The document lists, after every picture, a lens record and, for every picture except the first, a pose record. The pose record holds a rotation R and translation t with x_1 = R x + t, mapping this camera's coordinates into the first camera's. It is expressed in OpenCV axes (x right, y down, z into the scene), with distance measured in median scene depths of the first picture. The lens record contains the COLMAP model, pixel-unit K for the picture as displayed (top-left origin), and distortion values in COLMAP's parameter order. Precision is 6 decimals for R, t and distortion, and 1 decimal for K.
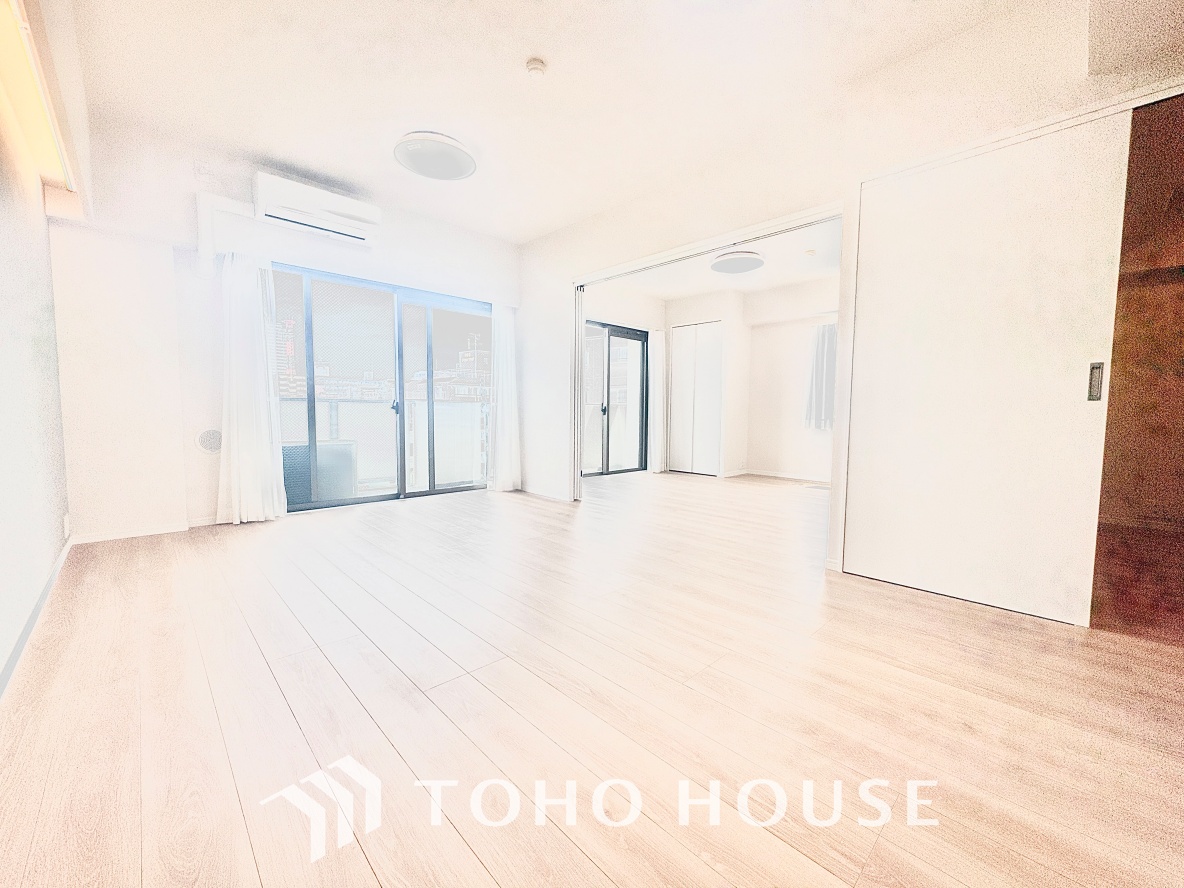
lens RADIAL K [[472.2, 0, 593.7], [0, 472.2, 446.6], [0, 0, 1]] dist [-0.003309, -0.000131]
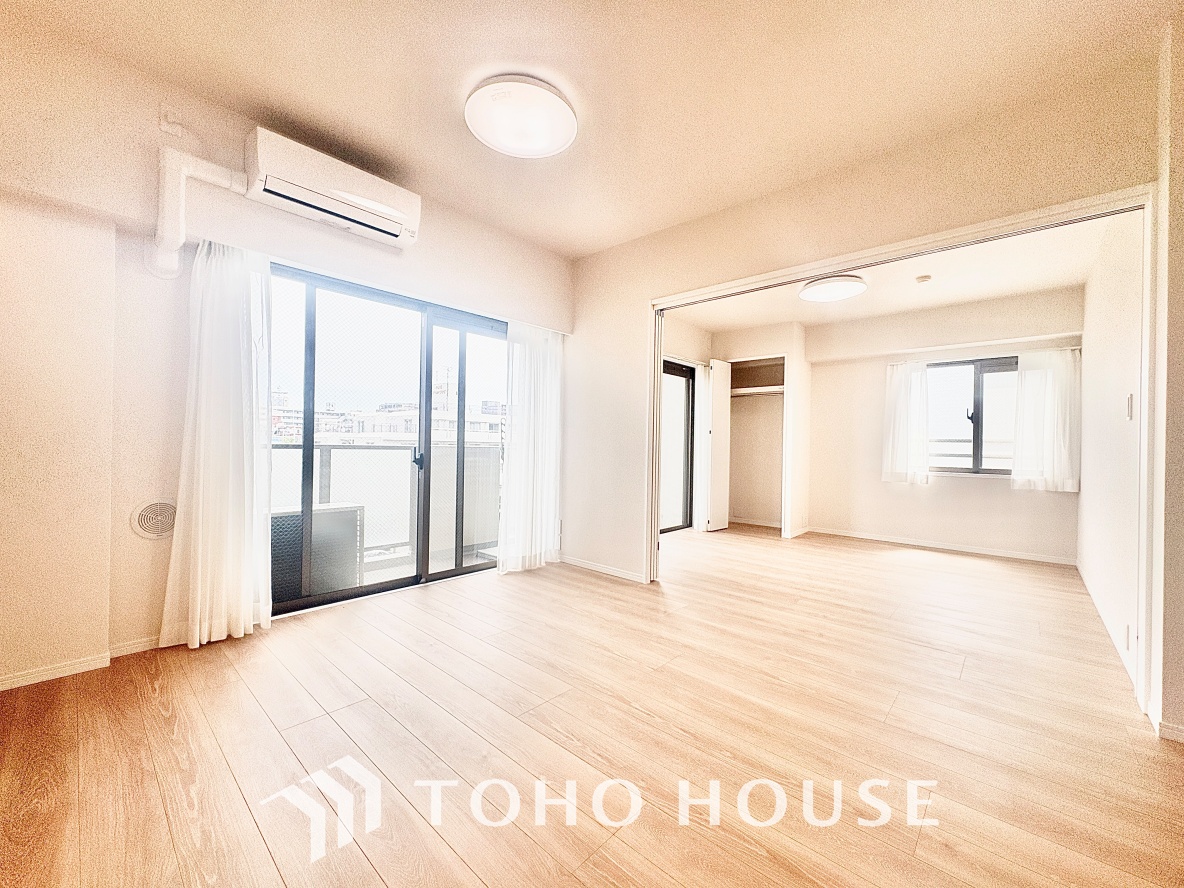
lens RADIAL K [[472.2, 0, 592.5], [0, 472.2, 446.0], [0, 0, 1]] dist [-0.003309, -0.000131]
pose [[0.997635, 0.007160, 0.068357, -0.193726], [-0.002152, 0.997325, -0.073057, -0.051470], [-0.068697, 0.072737, 0.994982, 0.228541]]
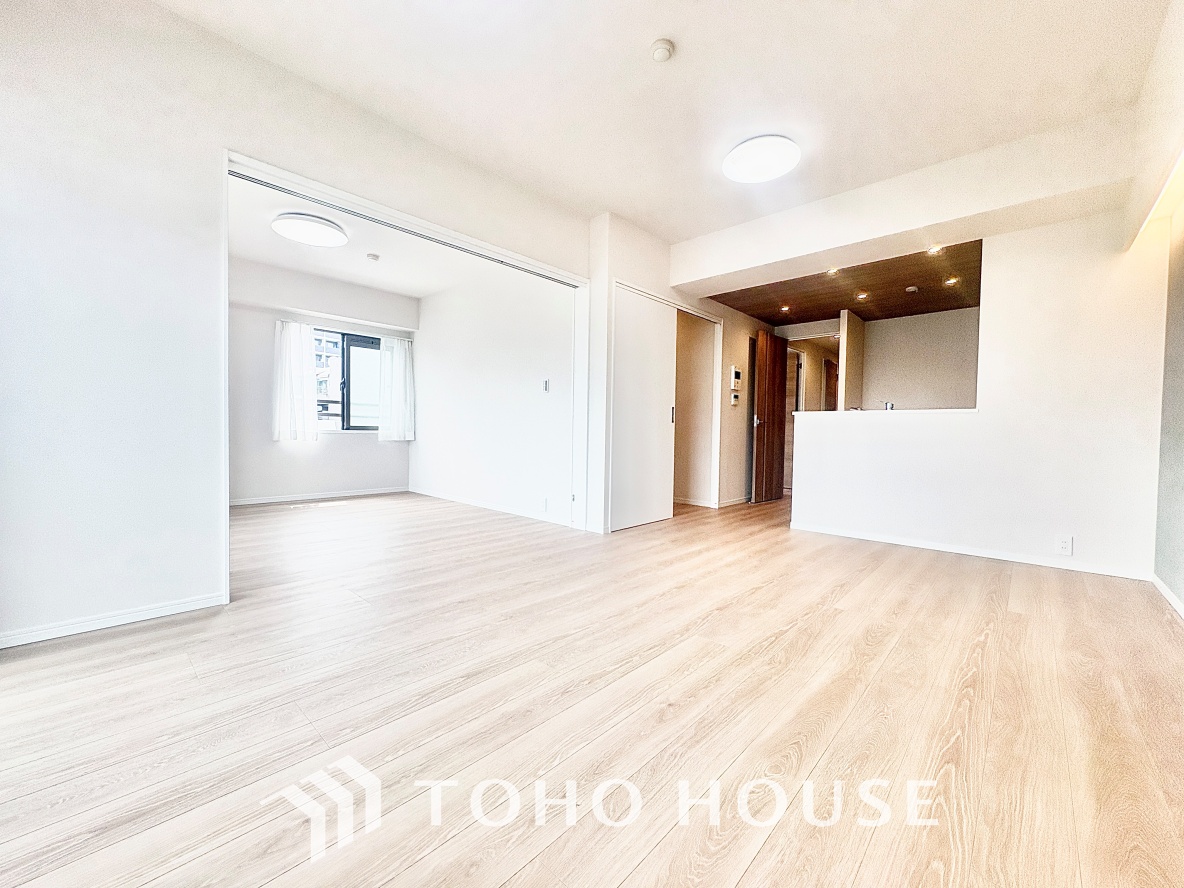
lens RADIAL K [[472.2, 0, 594.4], [0, 472.2, 447.2], [0, 0, 1]] dist [-0.003309, -0.000131]
pose [[-0.057968, -0.045490, 0.997281, -0.555964], [0.056415, 0.997216, 0.048766, -0.047578], [-0.996723, 0.059088, -0.055241, 0.643409]]
